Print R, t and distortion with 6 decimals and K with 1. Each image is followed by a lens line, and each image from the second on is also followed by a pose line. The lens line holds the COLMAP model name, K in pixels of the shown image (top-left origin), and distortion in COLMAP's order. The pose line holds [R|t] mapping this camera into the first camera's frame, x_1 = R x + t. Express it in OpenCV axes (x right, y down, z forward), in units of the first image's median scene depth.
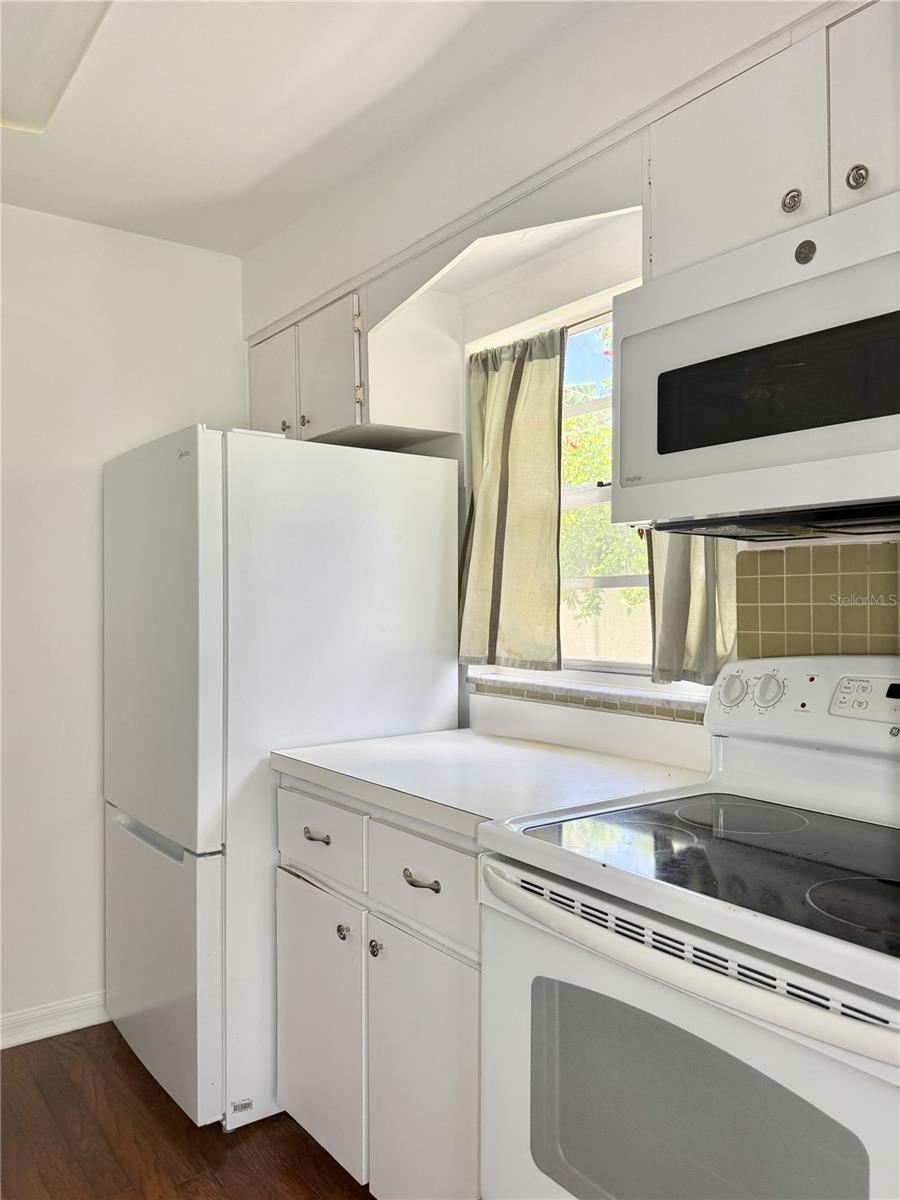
lens RADIAL K [[905.9, 0, 449.9], [0, 905.9, 604.0], [0, 0, 1]] dist [0.092486, -0.112711]
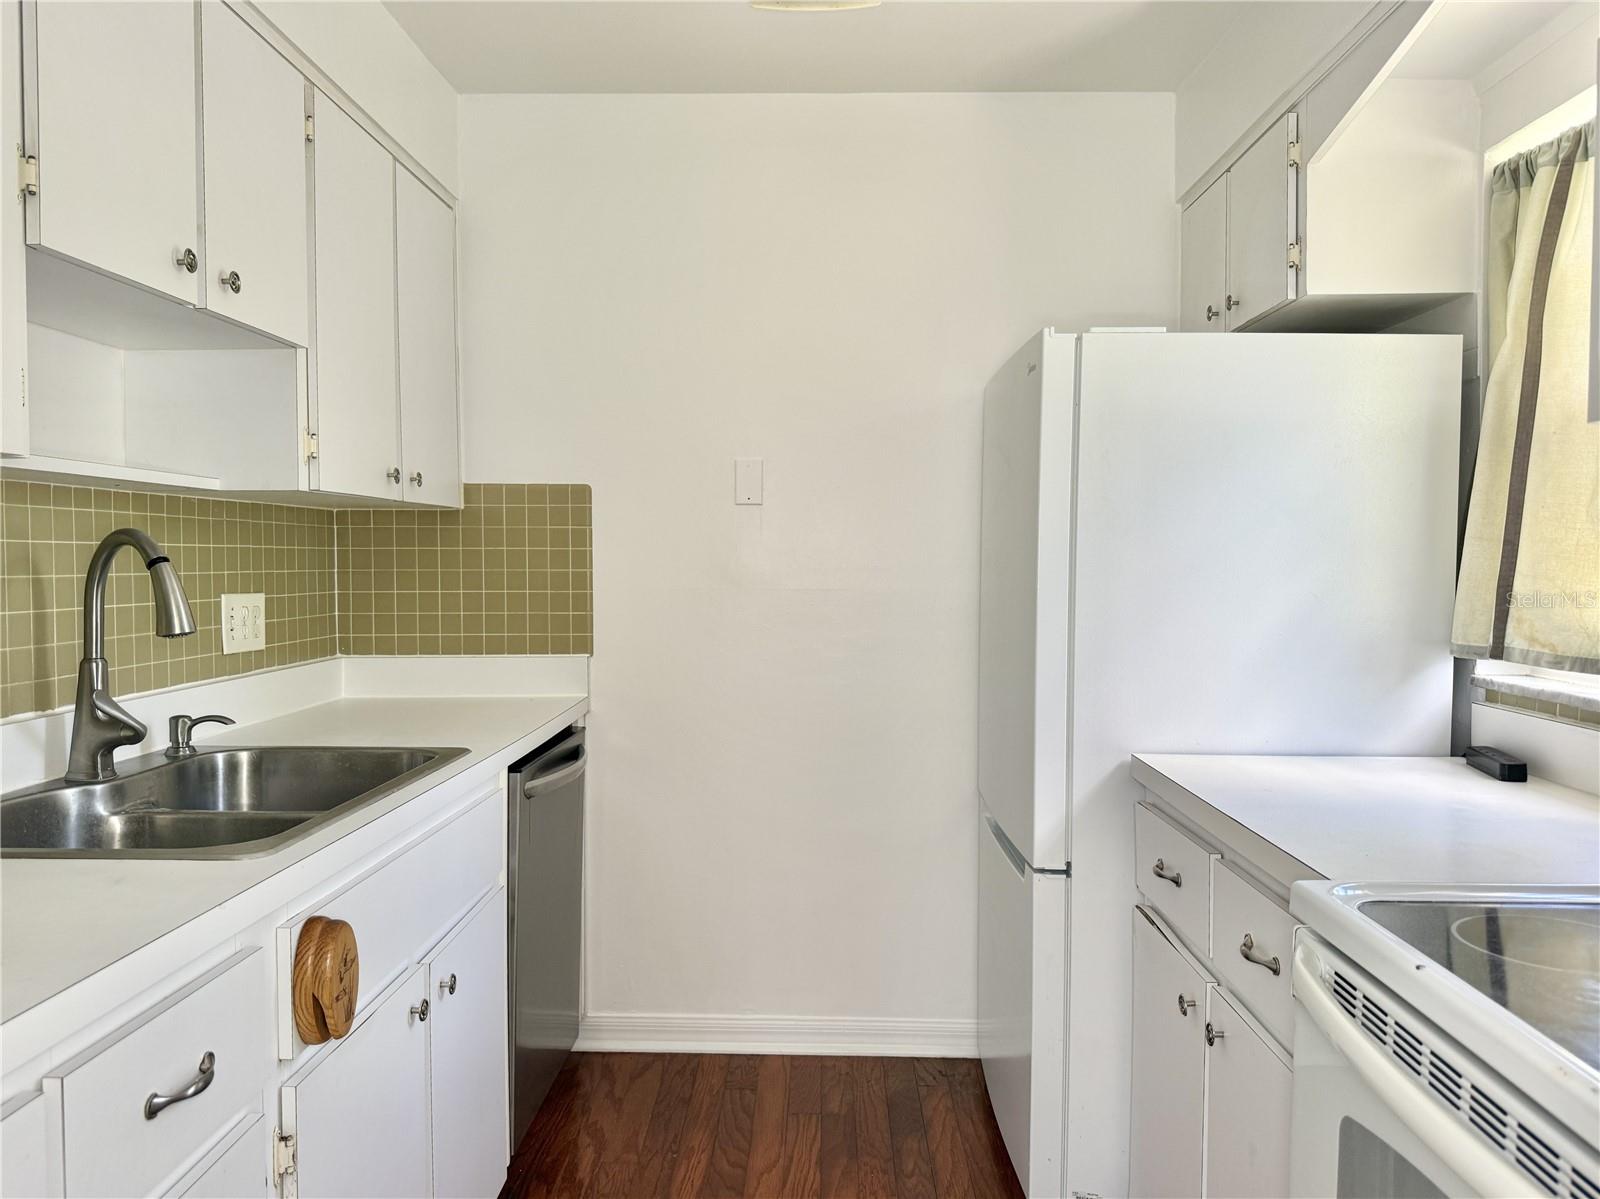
lens RADIAL K [[1207.9, 0, 788.3], [0, 1207.9, 585.0], [0, 0, 1]] dist [0.092486, -0.112711]
pose [[0.785764, 0.025973, -0.617981, 0.182900], [-0.016351, 0.999641, 0.021224, 0.005762], [0.618310, -0.006573, 0.785907, 0.031208]]
